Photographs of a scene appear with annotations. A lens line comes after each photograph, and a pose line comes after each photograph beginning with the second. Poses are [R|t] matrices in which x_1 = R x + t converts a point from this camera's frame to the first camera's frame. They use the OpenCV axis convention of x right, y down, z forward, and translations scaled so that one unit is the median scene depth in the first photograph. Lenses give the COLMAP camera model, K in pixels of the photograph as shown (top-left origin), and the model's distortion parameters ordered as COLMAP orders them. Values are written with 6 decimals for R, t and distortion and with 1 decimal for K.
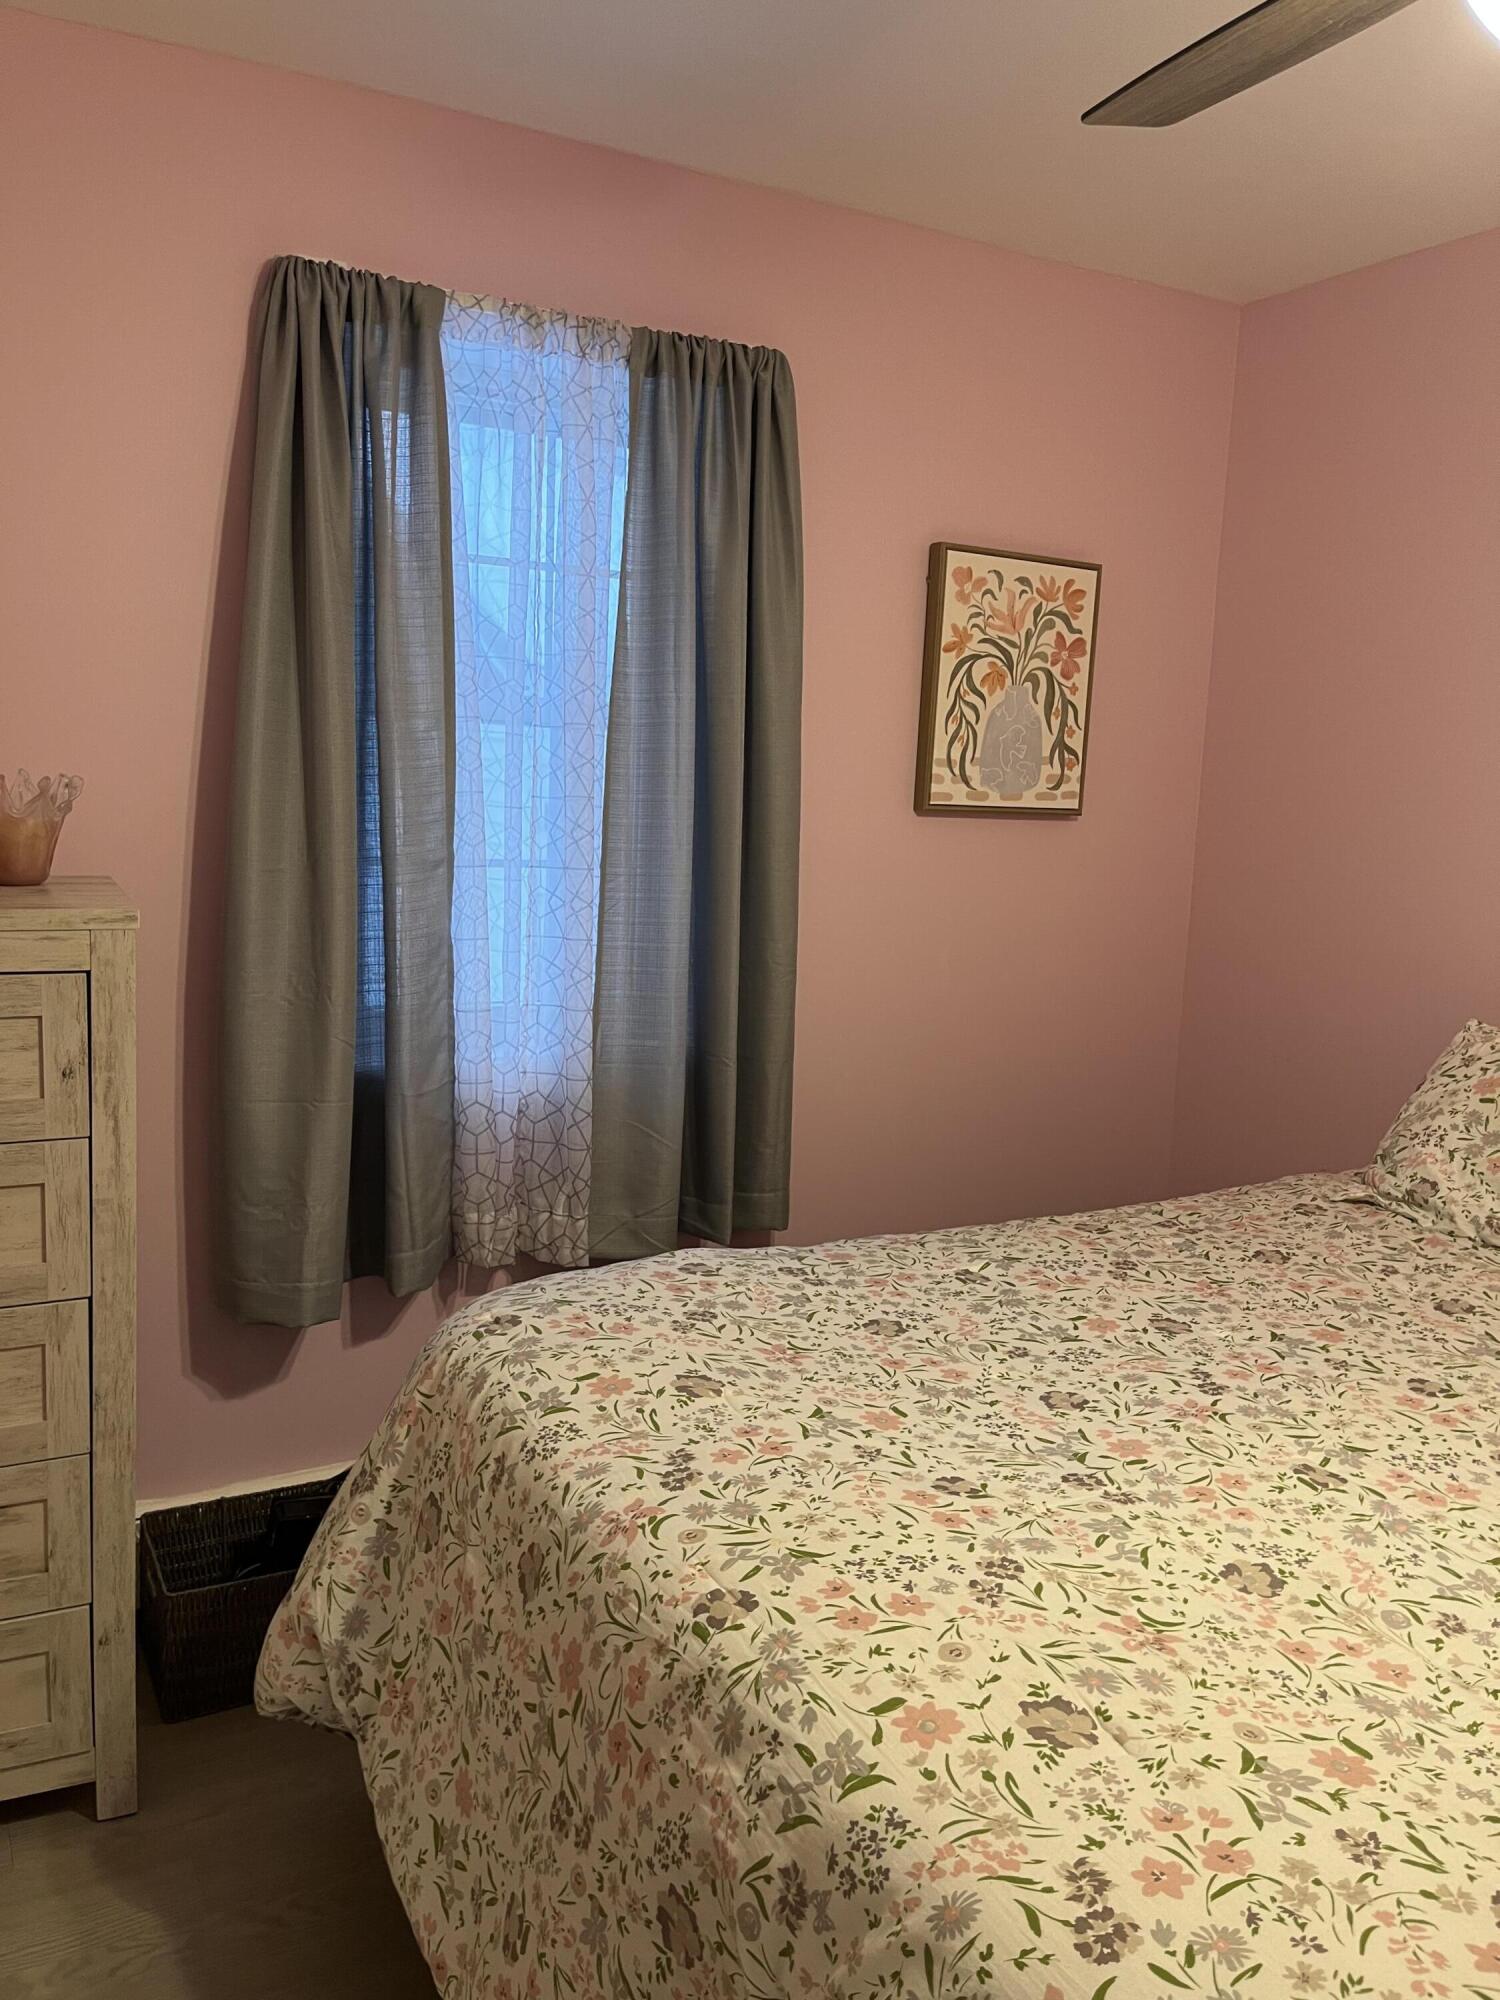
lens RADIAL K [[1508.4, 0, 742.1], [0, 1508.4, 985.0], [0, 0, 1]] dist [0.064998, -0.093525]
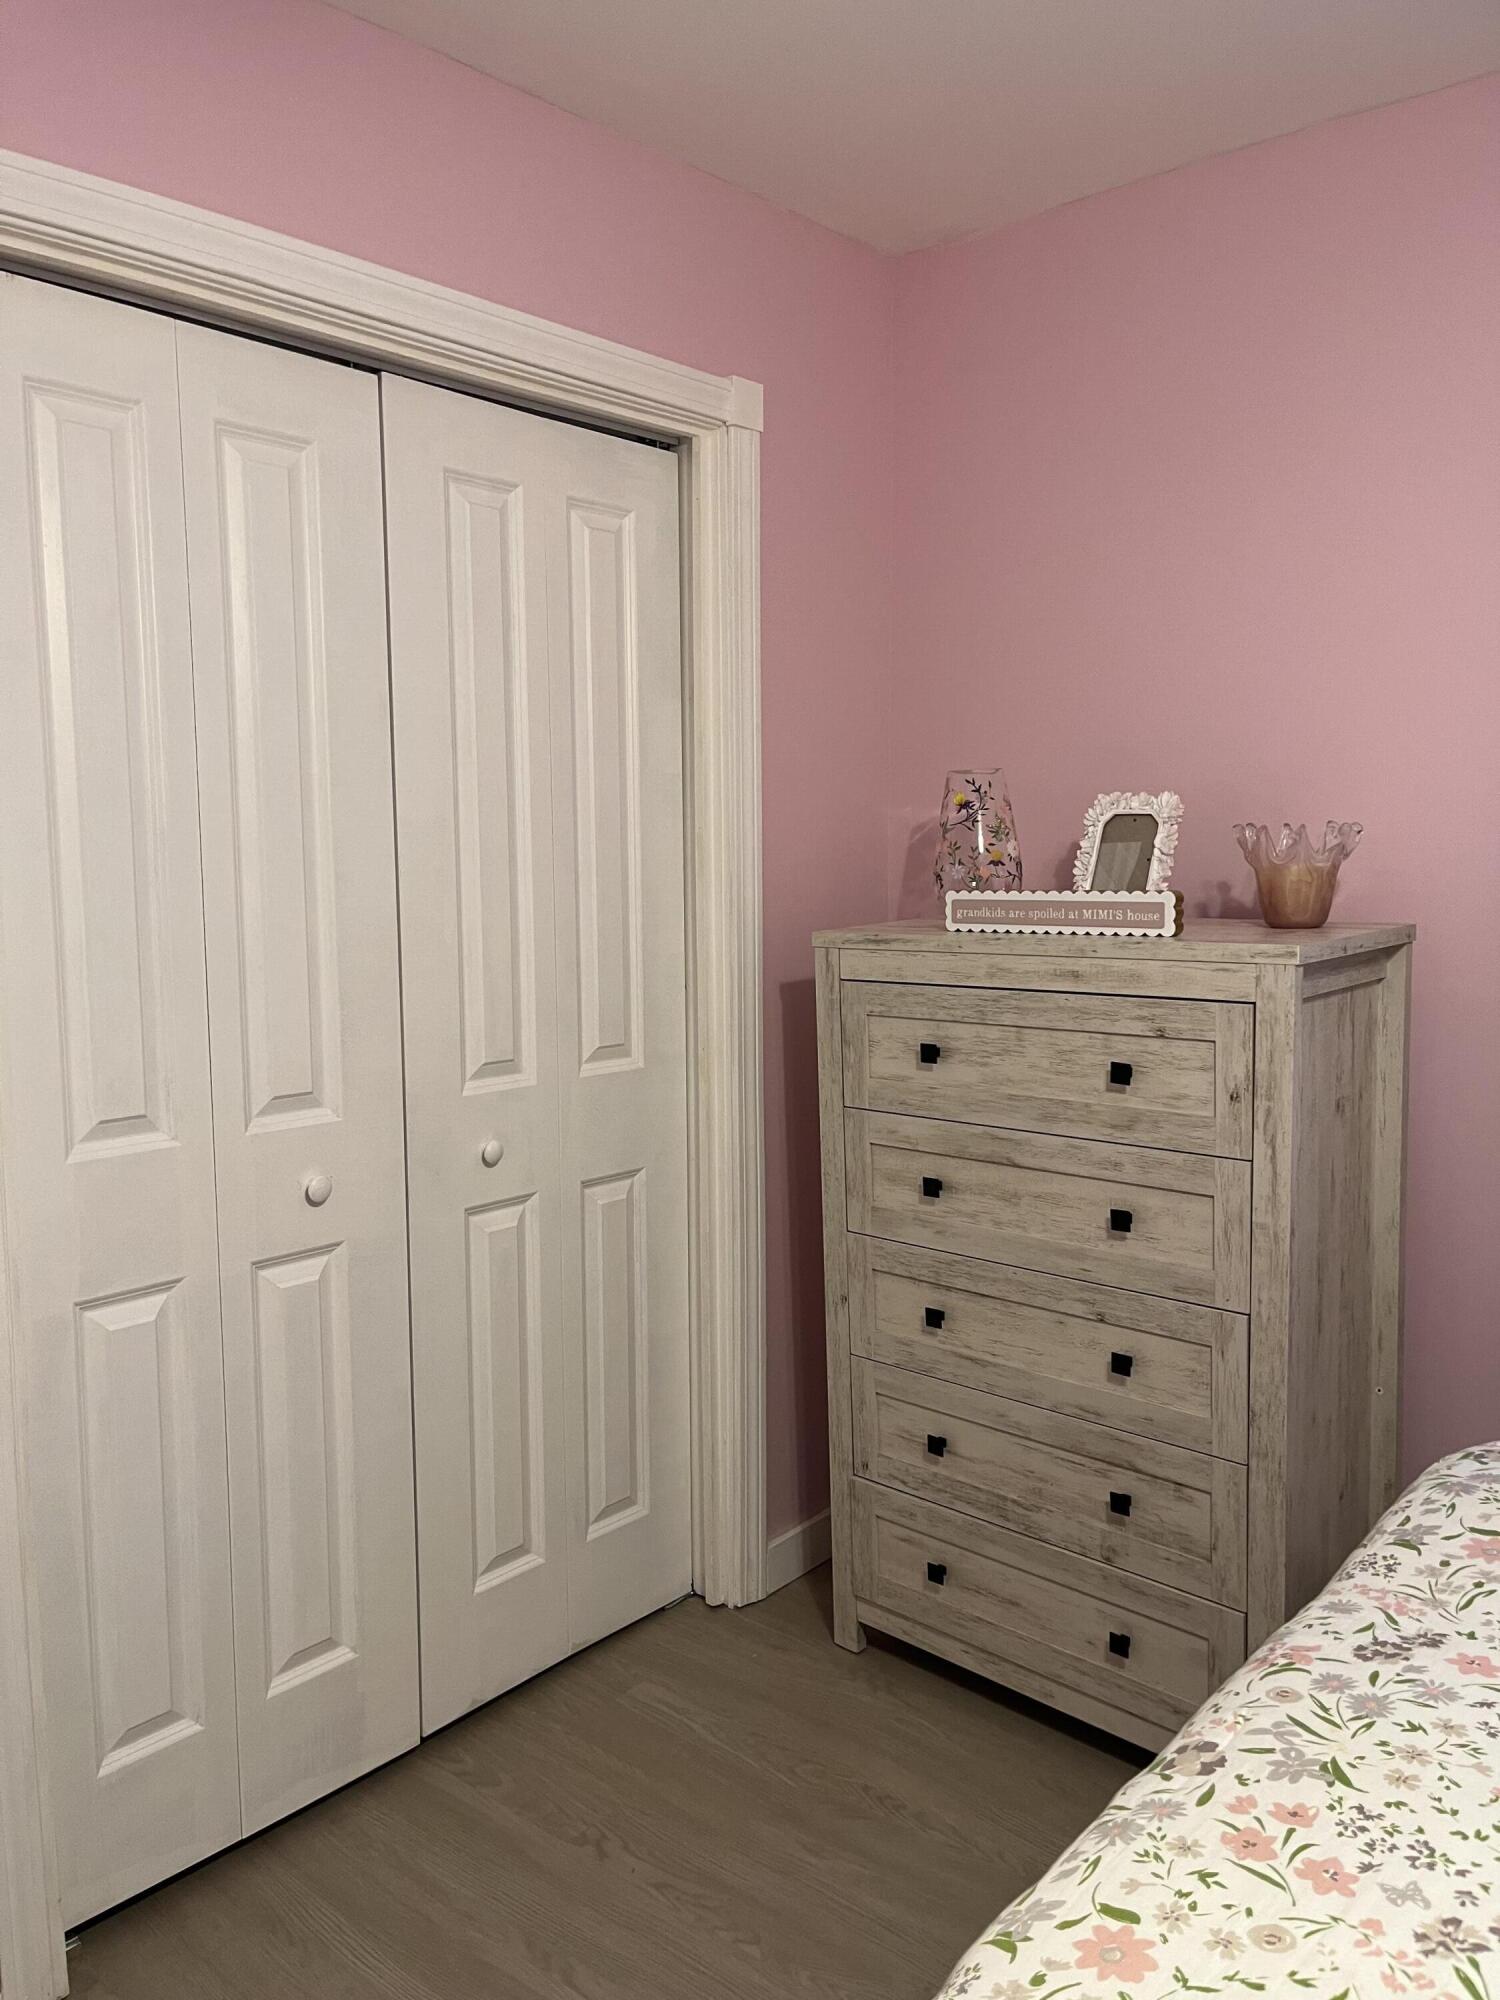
lens RADIAL K [[1507.1, 0, 750.0], [0, 1507.1, 1000.0], [0, 0, 1]] dist [0.066571, -0.097012]
pose [[0.352951, 0.048607, -0.934378, 0.434912], [-0.101410, 0.994754, 0.013441, 0.010381], [0.930130, 0.090012, 0.356029, 0.299542]]
